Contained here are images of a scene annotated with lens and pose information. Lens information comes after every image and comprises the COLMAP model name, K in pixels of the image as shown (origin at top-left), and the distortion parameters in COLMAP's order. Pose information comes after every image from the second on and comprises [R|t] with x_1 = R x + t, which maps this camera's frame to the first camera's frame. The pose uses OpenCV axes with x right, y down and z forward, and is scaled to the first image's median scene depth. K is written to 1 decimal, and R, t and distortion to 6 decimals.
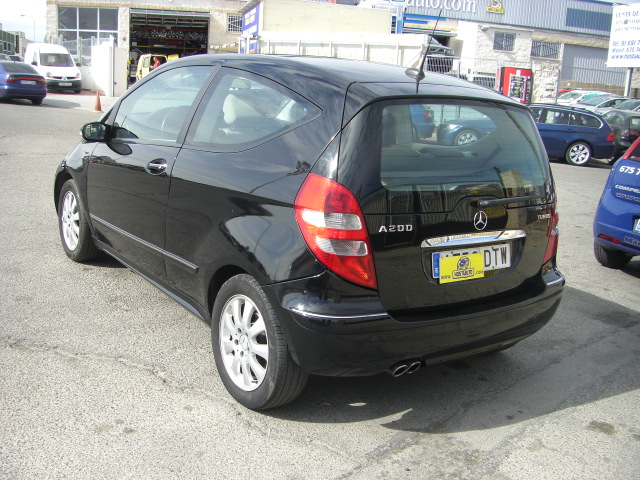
lens RADIAL K [[720.4, 0, 294.8], [0, 720.4, 296.7], [0, 0, 1]] dist [-0.168892, 0.073804]
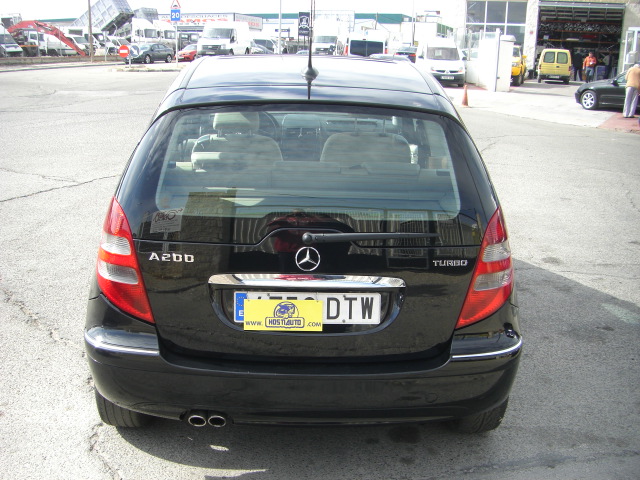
lens RADIAL K [[720.4, 0, 294.8], [0, 720.4, 296.7], [0, 0, 1]] dist [-0.168892, 0.073804]
pose [[0.829614, 0.142503, -0.539845, 0.644394], [-0.137623, 0.989240, 0.049637, -0.097717], [0.541110, 0.033116, 0.840299, 0.308330]]
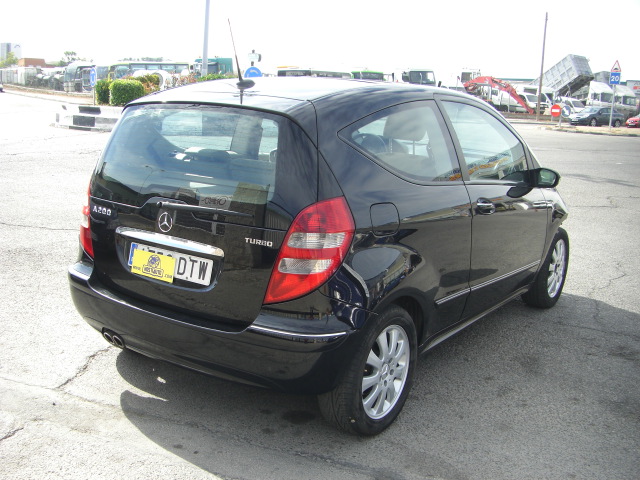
lens RADIAL K [[720.4, 0, 294.8], [0, 720.4, 296.7], [0, 0, 1]] dist [-0.168892, 0.073804]
pose [[0.325274, 0.213792, -0.921135, 1.196334], [-0.305842, 0.945536, 0.111456, -0.166181], [0.894795, 0.245468, 0.372945, 0.767134]]
